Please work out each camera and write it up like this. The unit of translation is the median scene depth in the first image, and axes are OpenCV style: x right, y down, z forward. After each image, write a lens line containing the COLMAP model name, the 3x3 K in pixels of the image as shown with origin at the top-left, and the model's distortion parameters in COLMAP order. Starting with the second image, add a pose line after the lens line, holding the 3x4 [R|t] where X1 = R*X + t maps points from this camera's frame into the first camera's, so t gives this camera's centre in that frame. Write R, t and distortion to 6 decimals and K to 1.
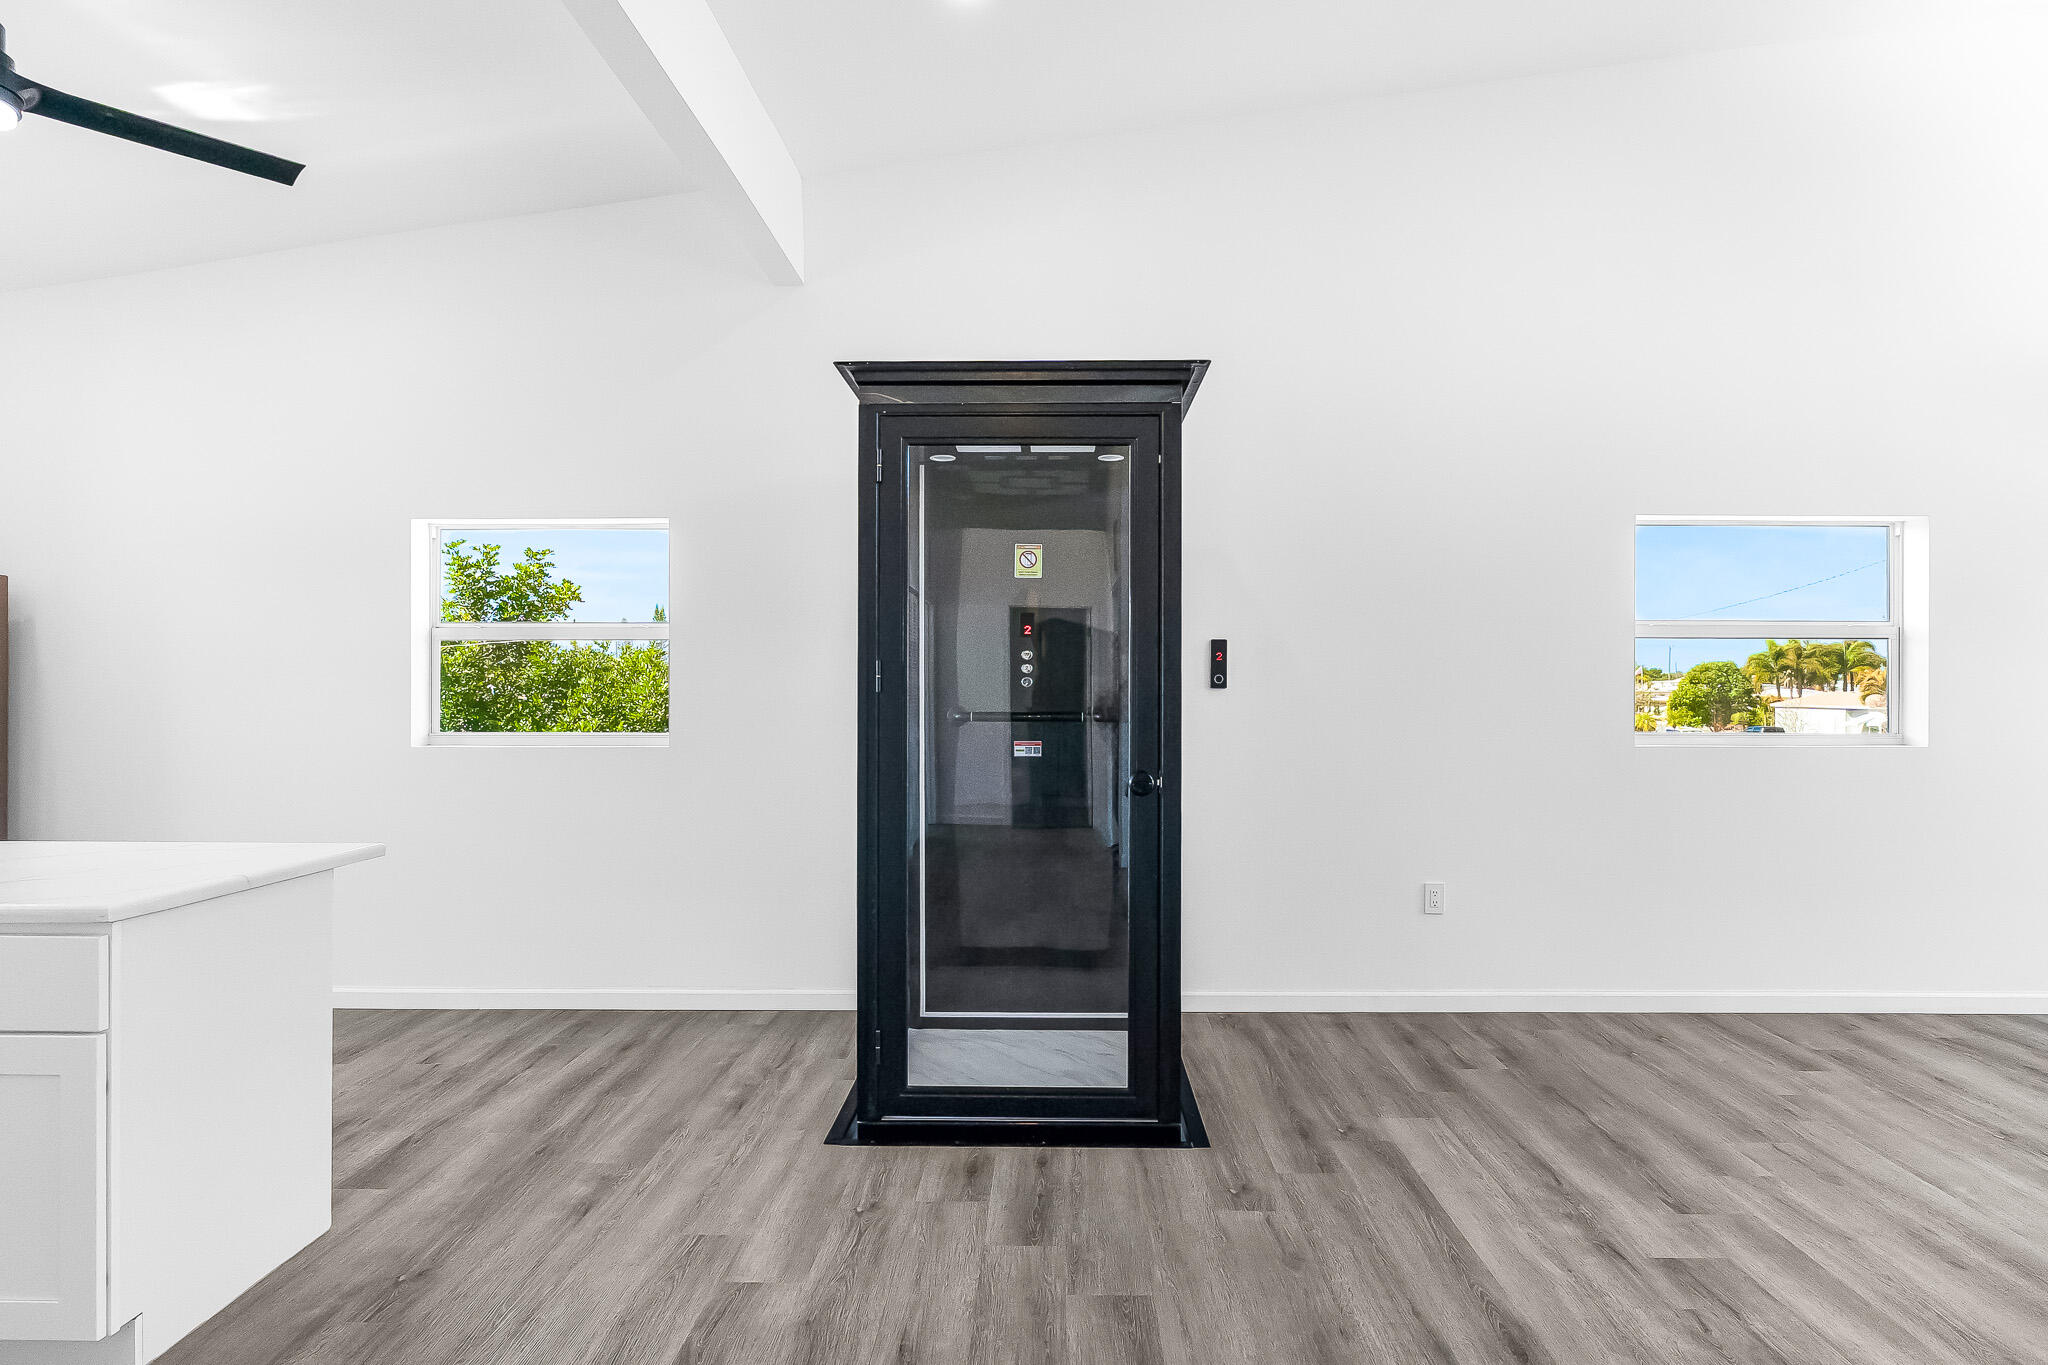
lens RADIAL K [[1087.4, 0, 1042.7], [0, 1087.4, 652.4], [0, 0, 1]] dist [-0.006720, -0.001444]
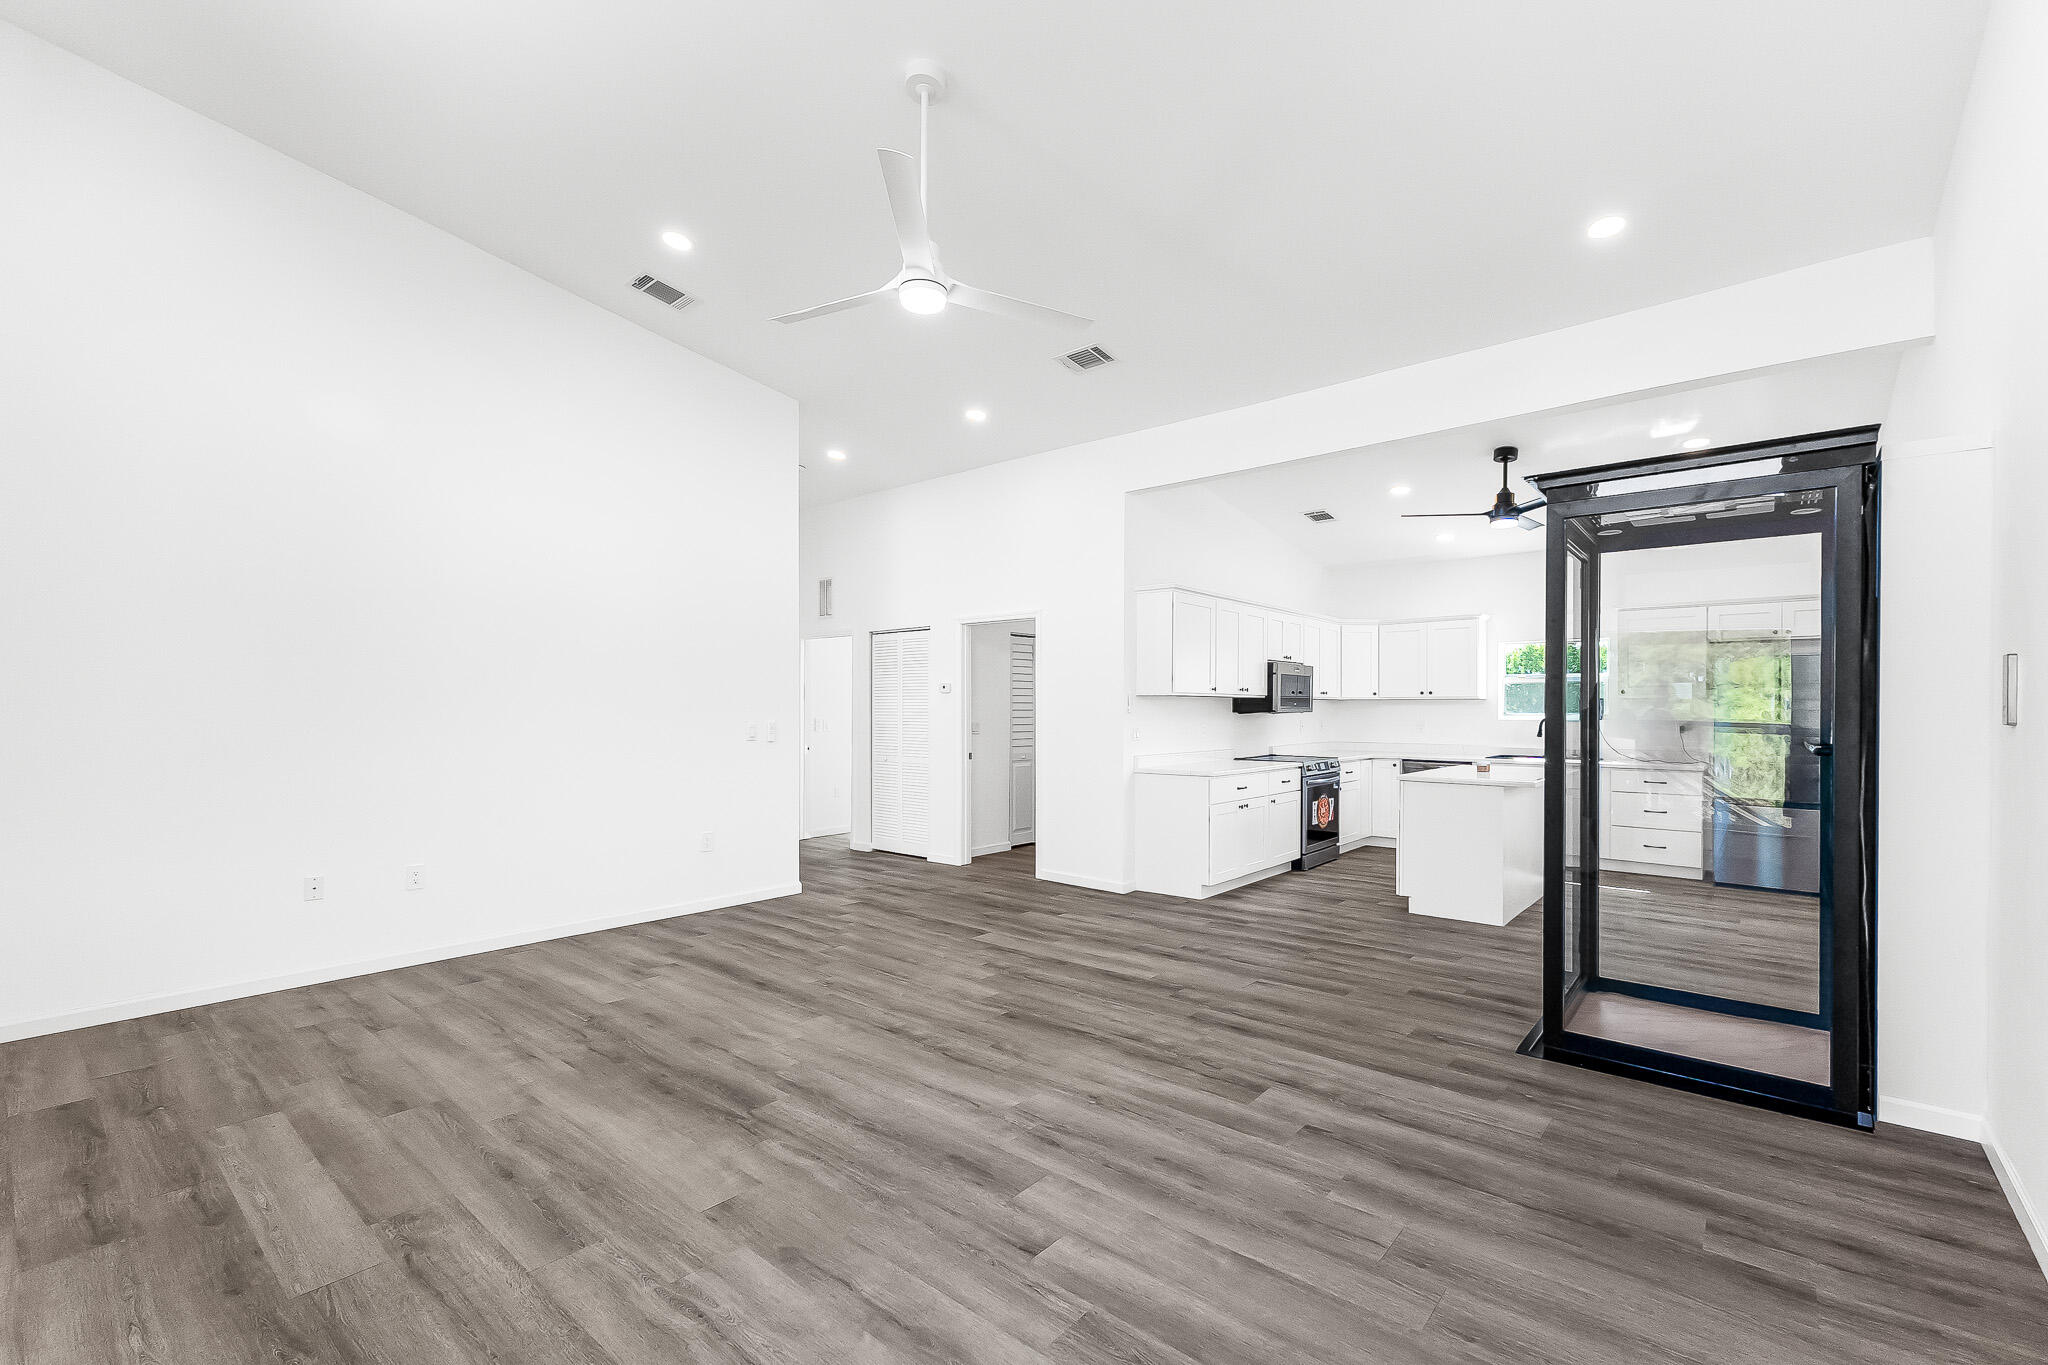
lens RADIAL K [[873.8, 0, 1041.9], [0, 873.8, 709.5], [0, 0, 1]] dist [0.006255, 0.000075]
pose [[-0.624112, -0.003195, -0.781328, 1.276461], [0.019120, 0.999630, -0.019360, 0.029021], [0.781101, -0.027021, -0.623820, 1.128862]]
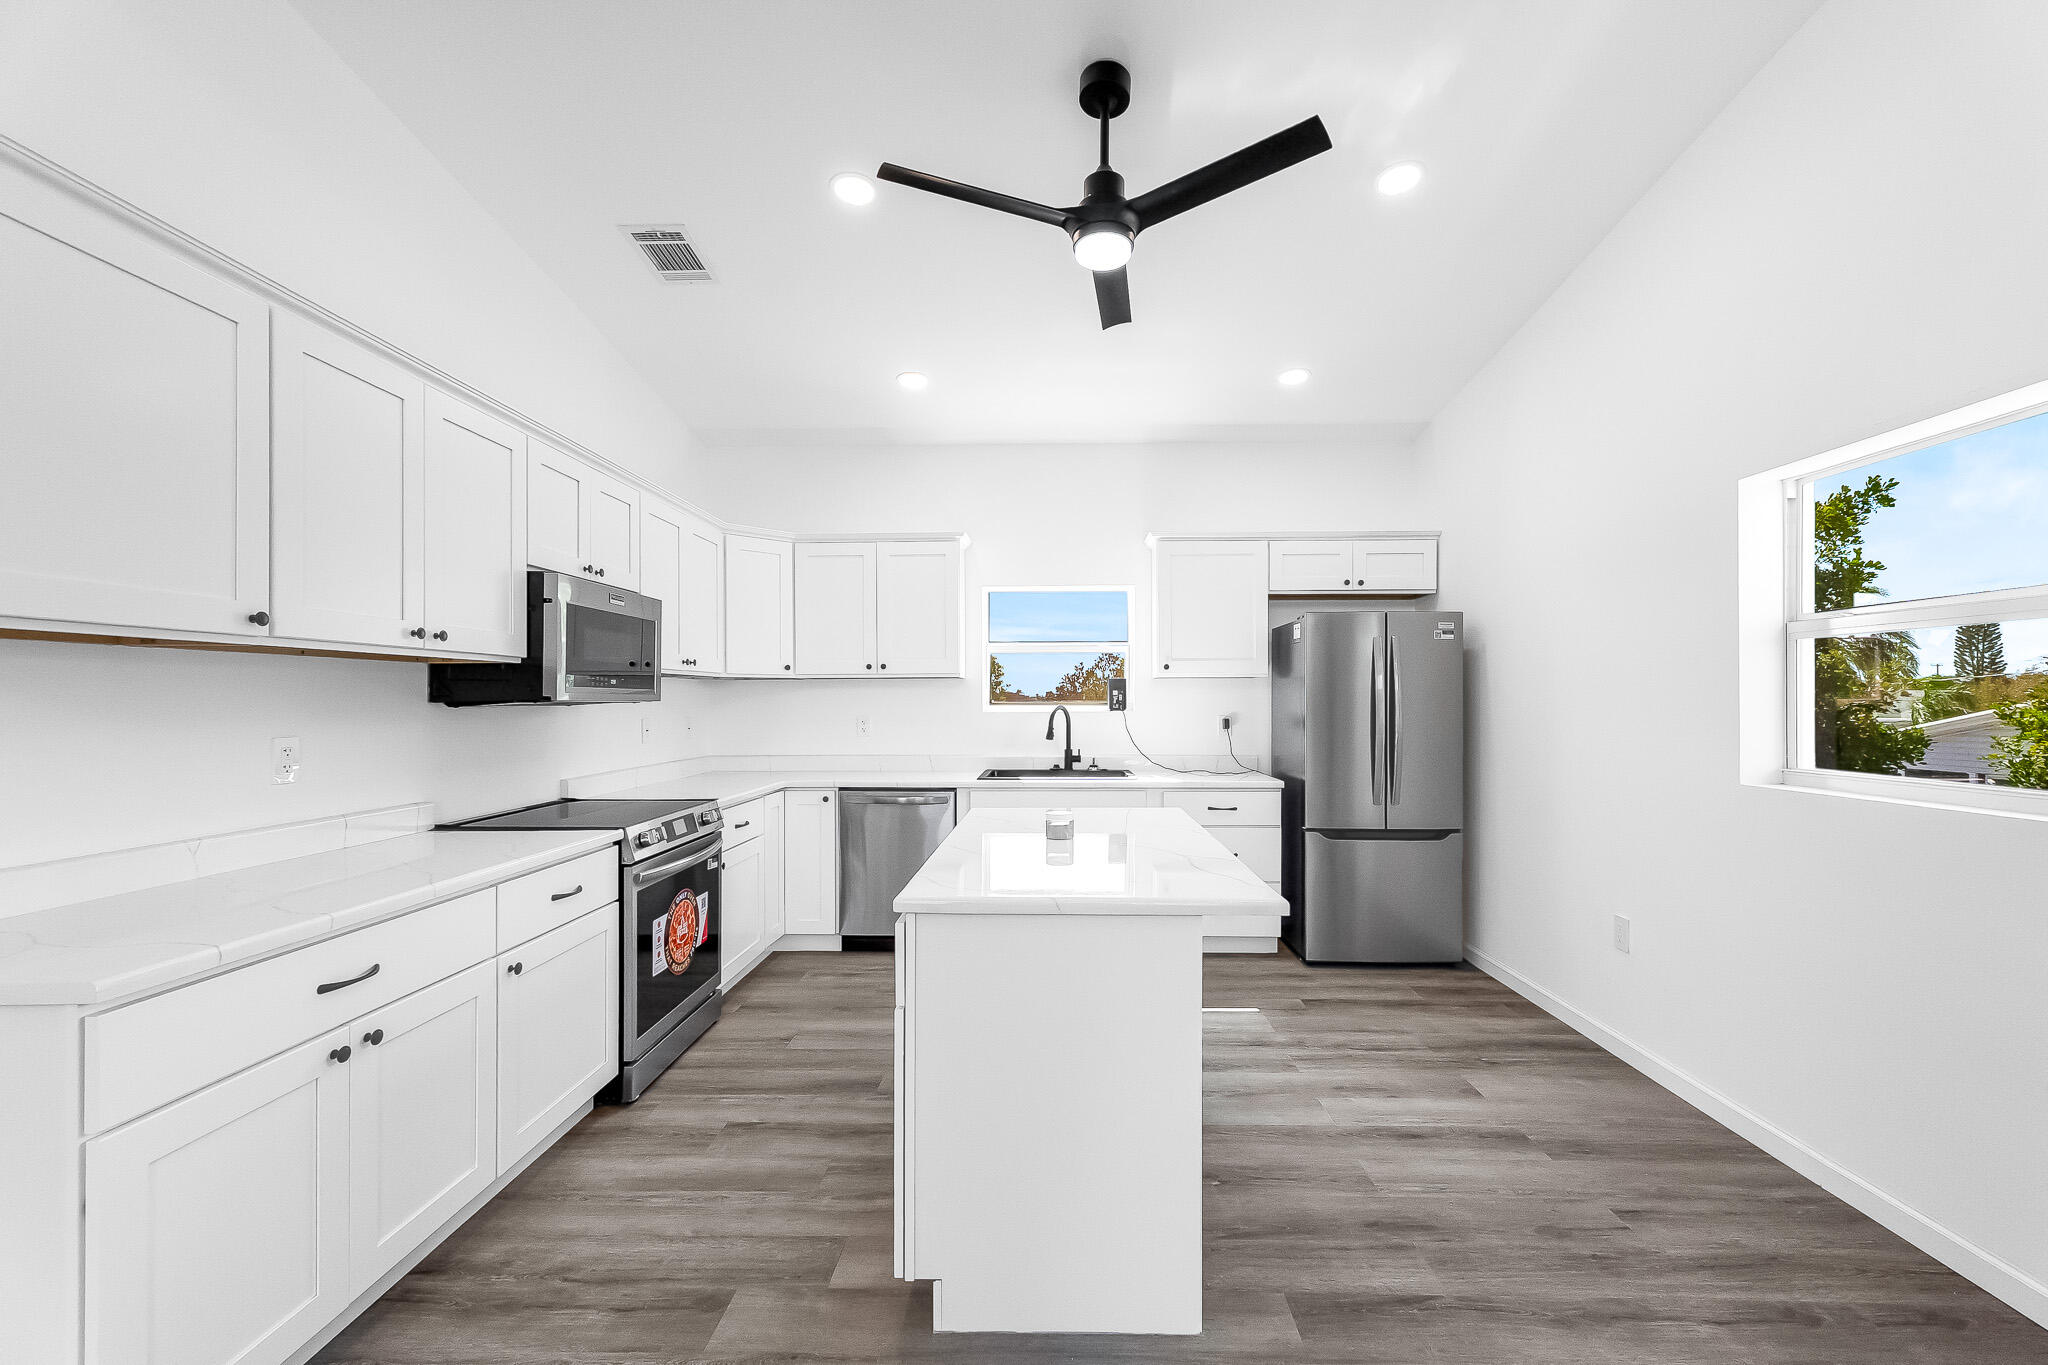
lens RADIAL K [[869.9, 0, 1039.4], [0, 869.9, 697.0], [0, 0, 1]] dist [0.006550, 0.000002]
pose [[-0.002695, -0.006872, -0.999973, 0.028192], [0.032209, 0.999457, -0.006955, 0.021600], [0.999478, -0.032227, -0.002472, 0.688945]]
